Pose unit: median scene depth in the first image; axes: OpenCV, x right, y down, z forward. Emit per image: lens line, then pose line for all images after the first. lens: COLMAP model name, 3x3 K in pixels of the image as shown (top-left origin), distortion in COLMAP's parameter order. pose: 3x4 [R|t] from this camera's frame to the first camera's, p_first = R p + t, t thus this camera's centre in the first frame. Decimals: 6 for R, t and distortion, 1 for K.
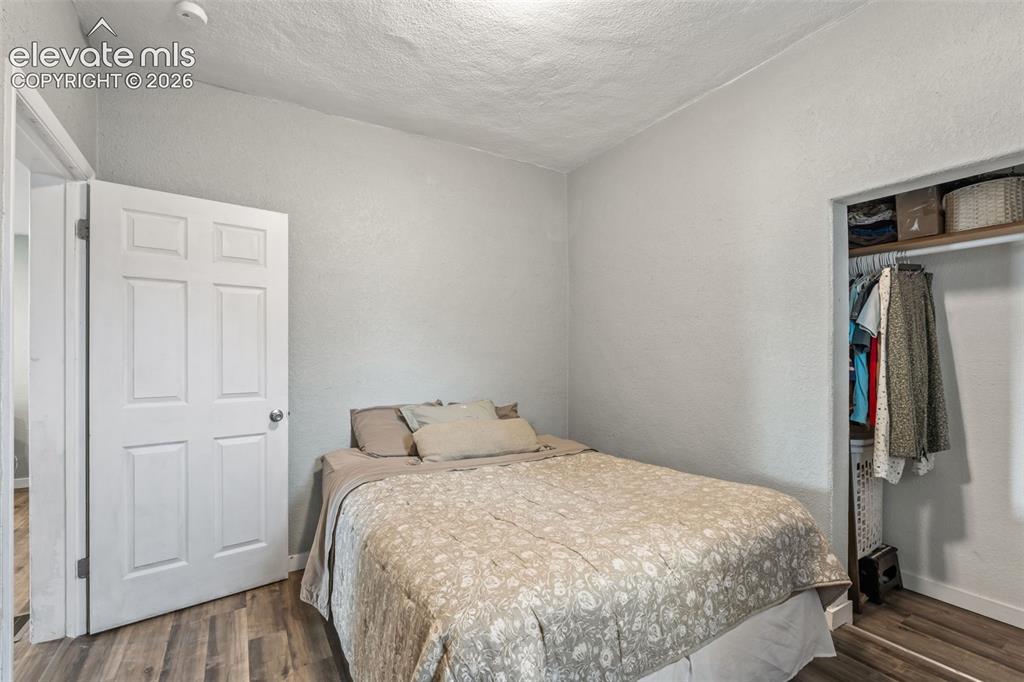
lens RADIAL K [[454.1, 0, 512.1], [0, 454.1, 362.7], [0, 0, 1]] dist [-0.002308, -0.000252]
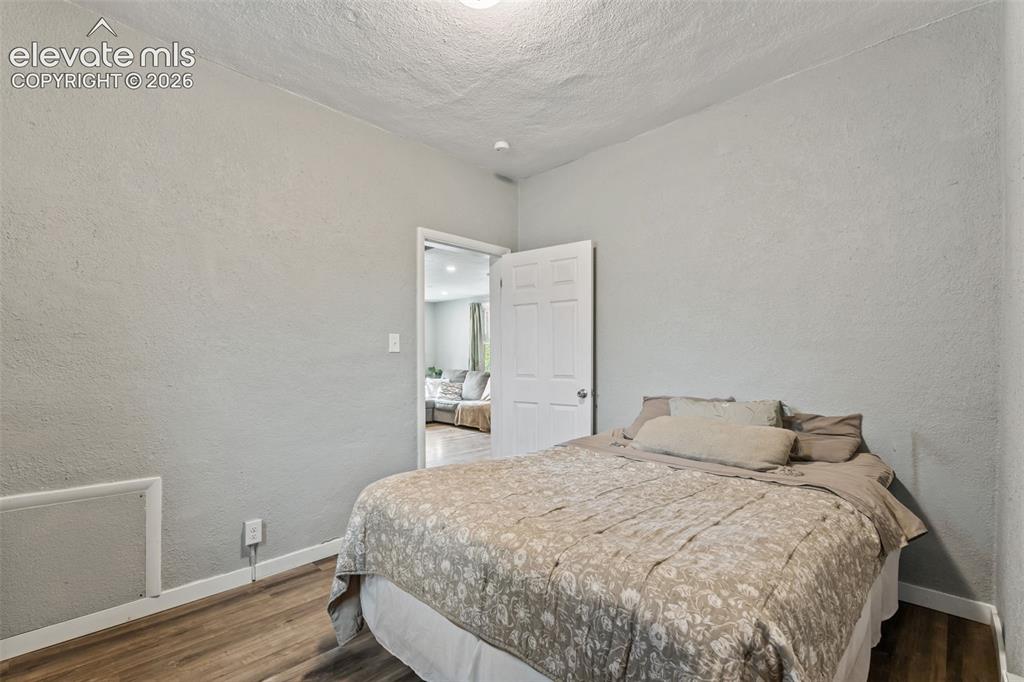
lens RADIAL K [[462.7, 0, 511.8], [0, 462.7, 377.5], [0, 0, 1]] dist [-0.000200, -0.000006]
pose [[0.247110, 0.041988, -0.968077, 0.821873], [-0.009964, 0.999118, 0.040791, 0.016427], [0.968936, -0.000434, 0.247310, 0.493790]]
